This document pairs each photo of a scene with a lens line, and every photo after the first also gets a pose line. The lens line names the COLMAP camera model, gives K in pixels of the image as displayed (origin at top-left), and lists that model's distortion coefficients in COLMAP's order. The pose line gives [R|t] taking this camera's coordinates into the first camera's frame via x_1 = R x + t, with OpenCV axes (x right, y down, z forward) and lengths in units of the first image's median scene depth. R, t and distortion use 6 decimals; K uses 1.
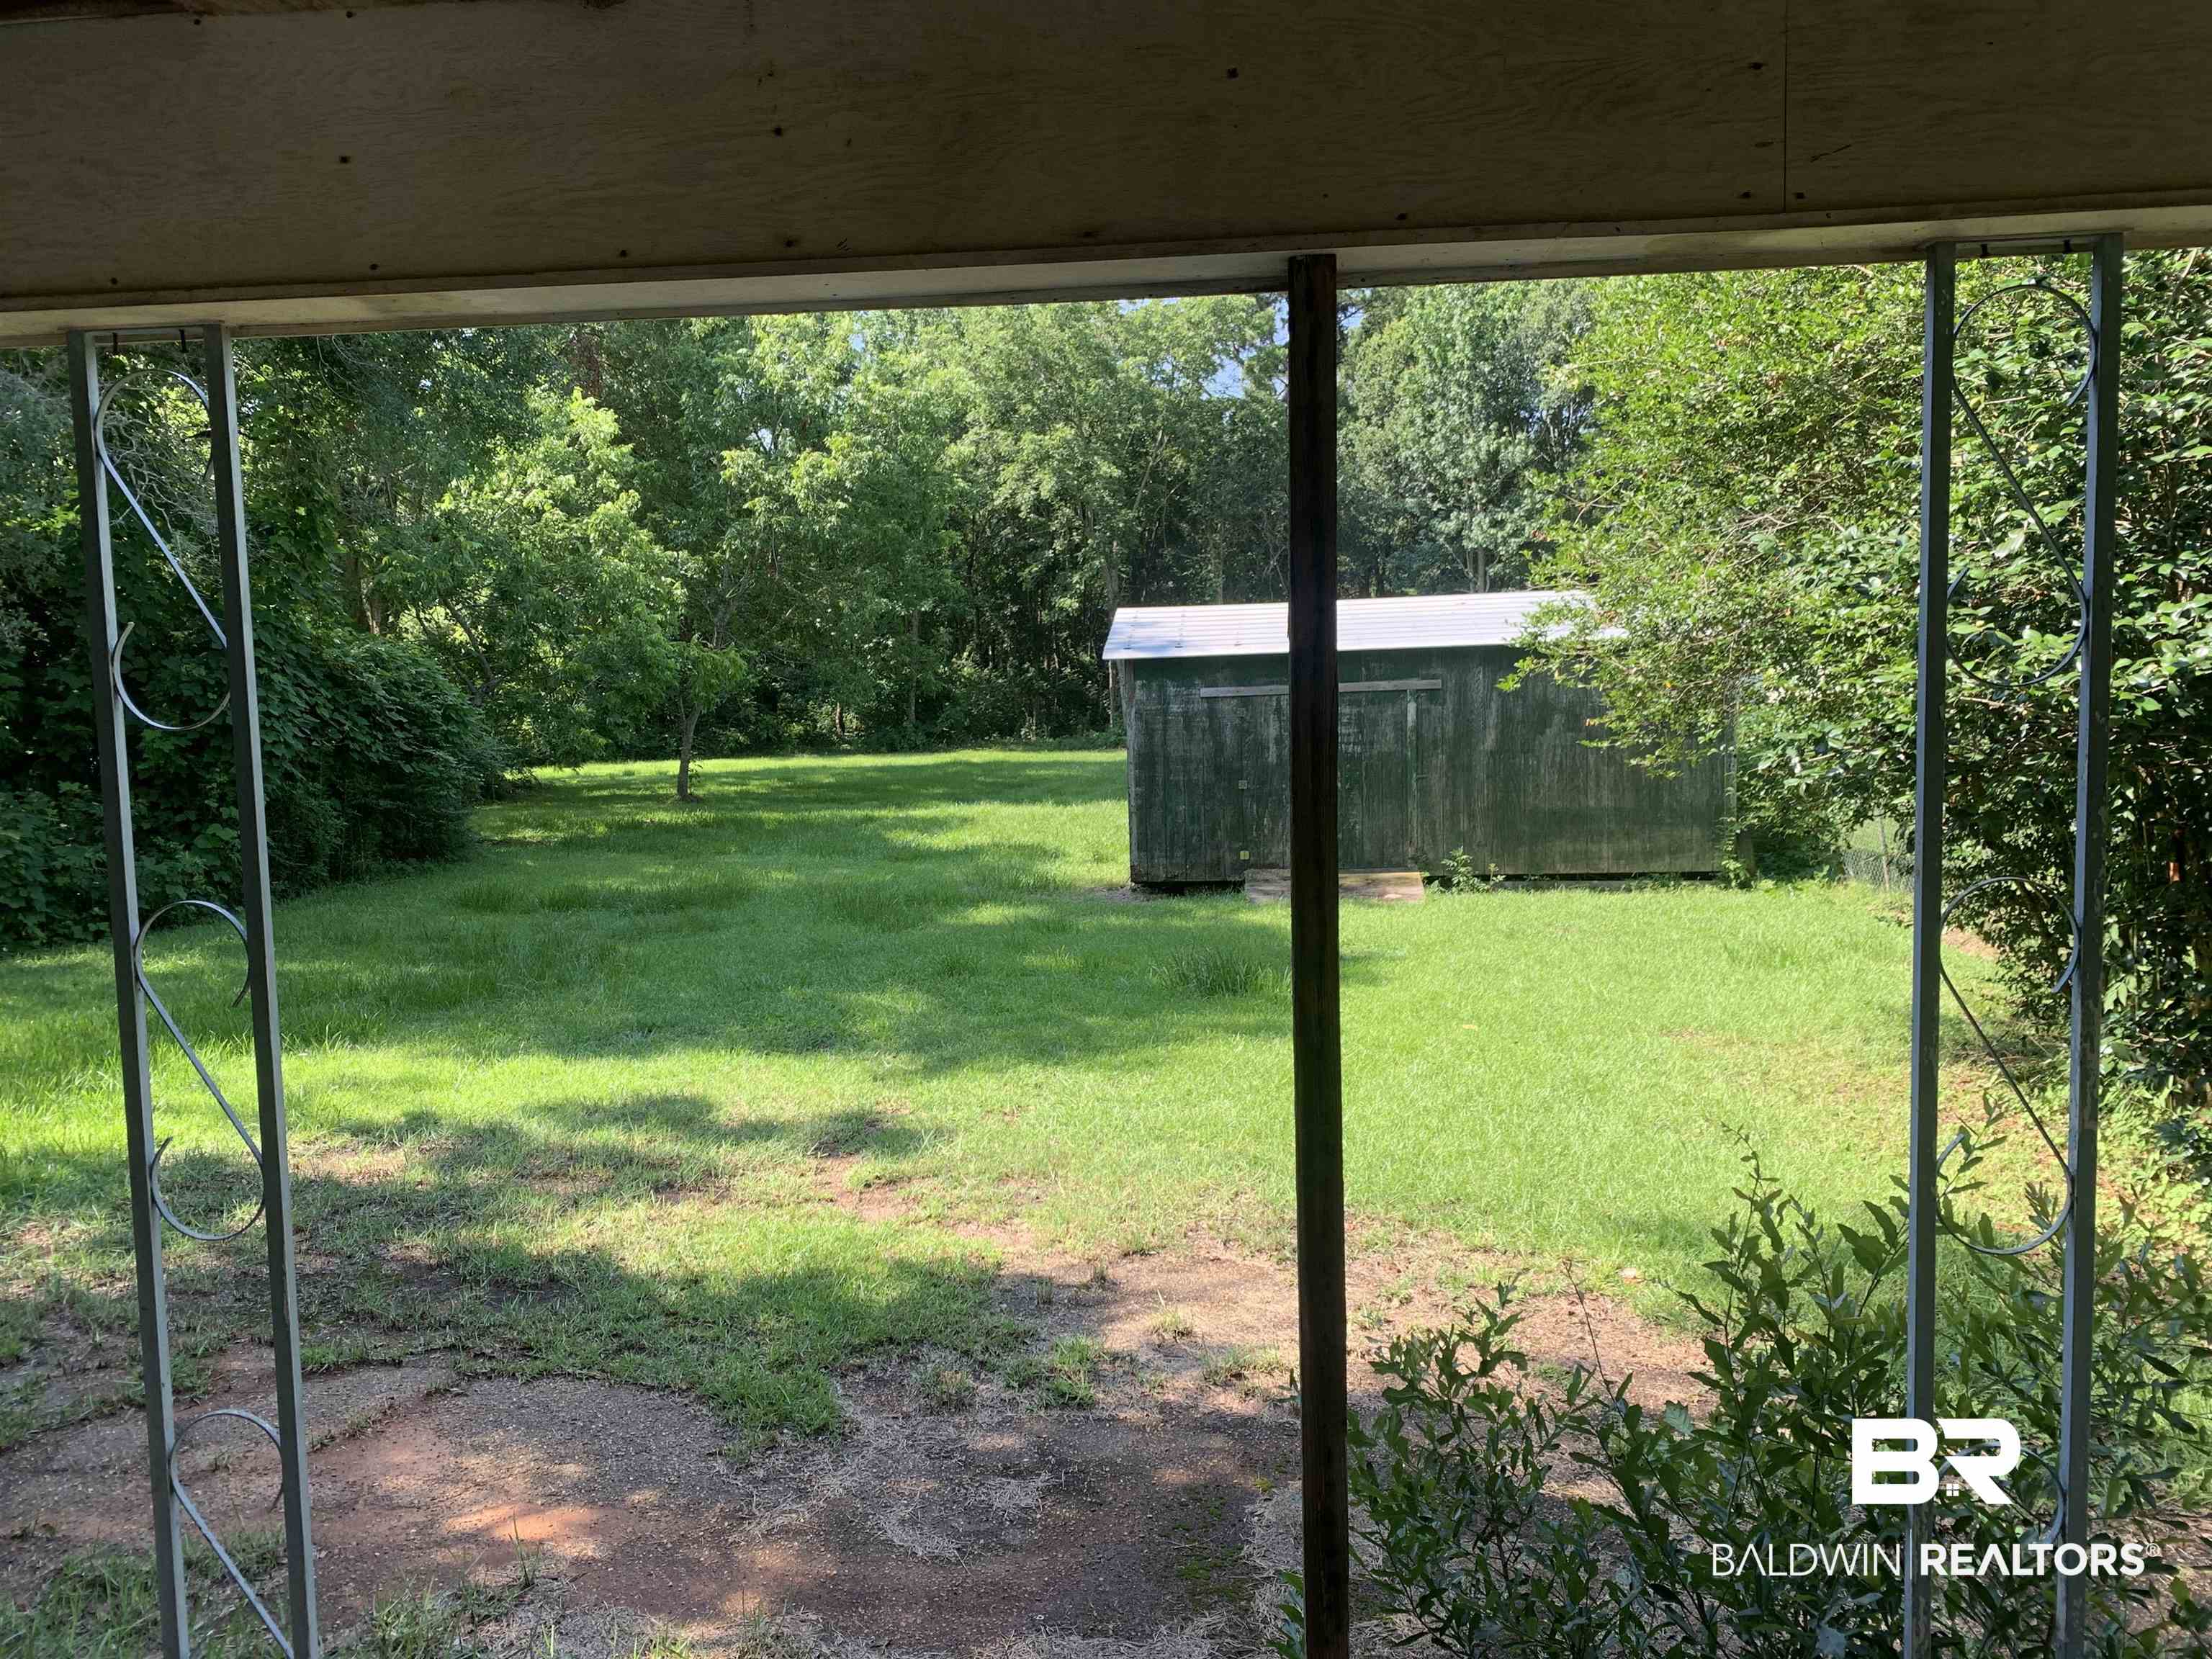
lens RADIAL K [[1678.1, 0, 1092.6], [0, 1678.1, 822.4], [0, 0, 1]] dist [0.063573, -0.087739]
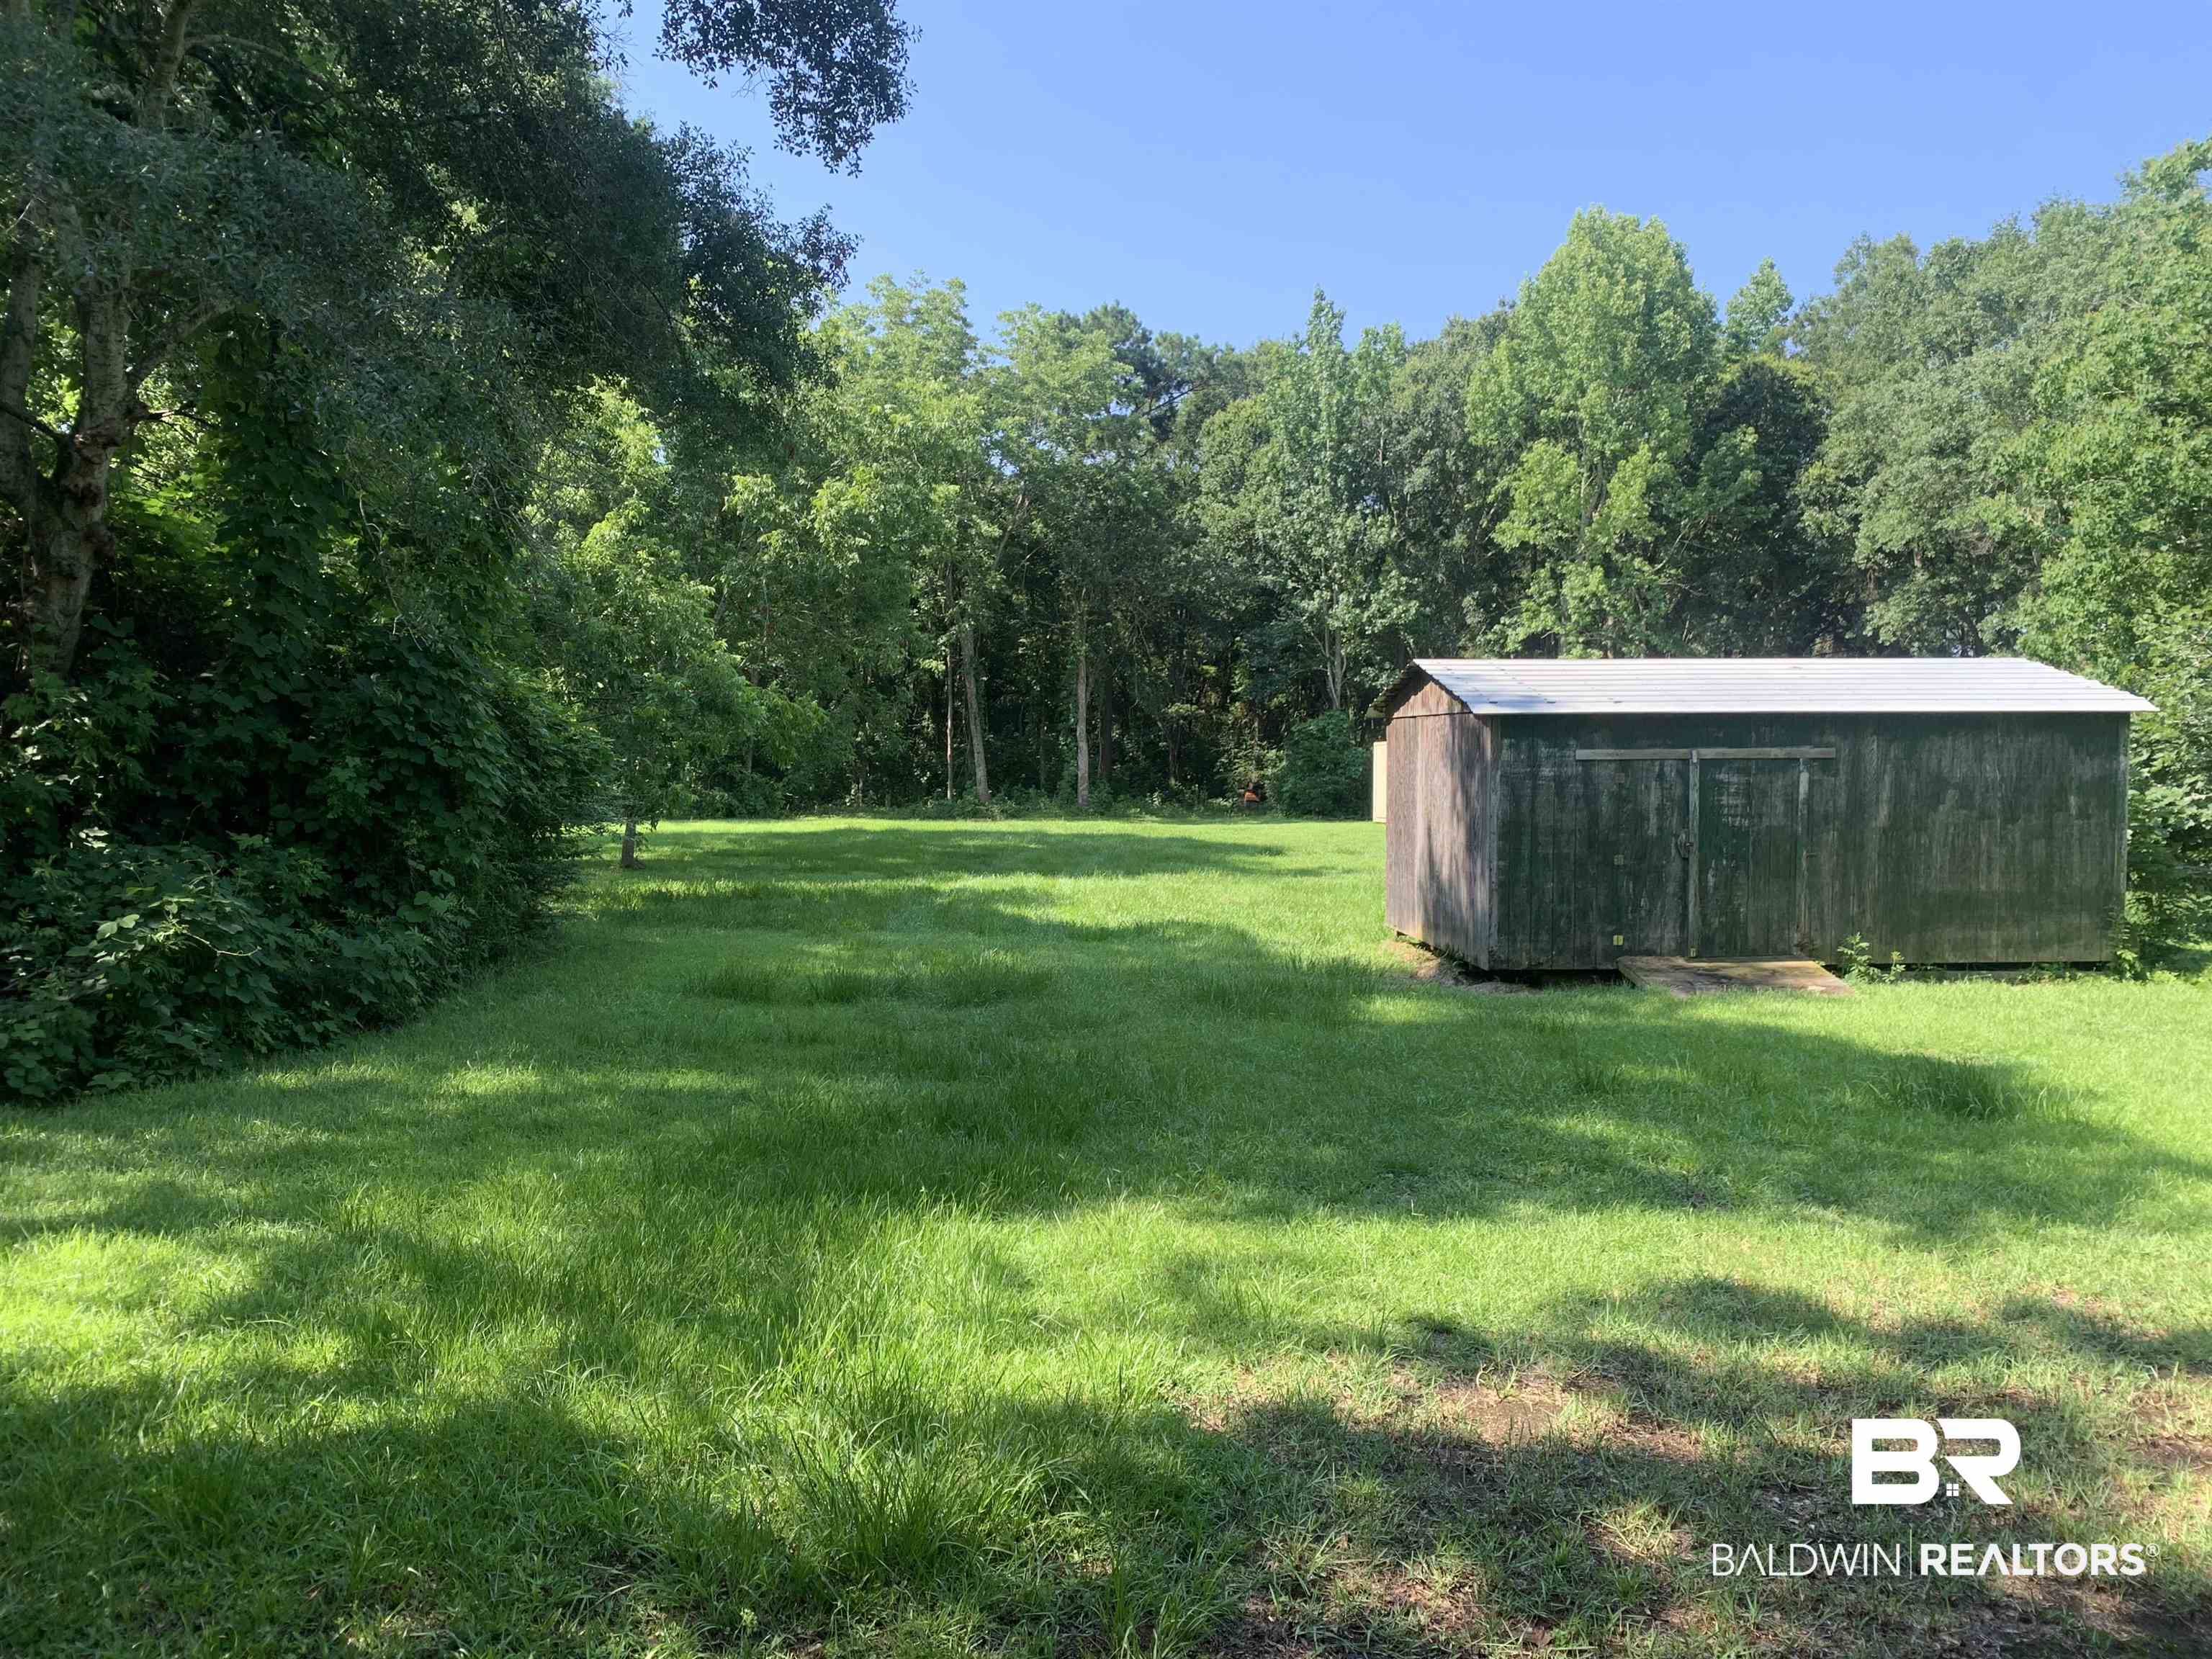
lens RADIAL K [[1678.1, 0, 1122.4], [0, 1678.1, 843.9], [0, 0, 1]] dist [0.063573, -0.087739]
pose [[0.983521, 0.017297, 0.179965, -0.368084], [-0.011725, 0.999420, -0.031977, 0.000465], [-0.180414, 0.029340, 0.983153, 0.195592]]
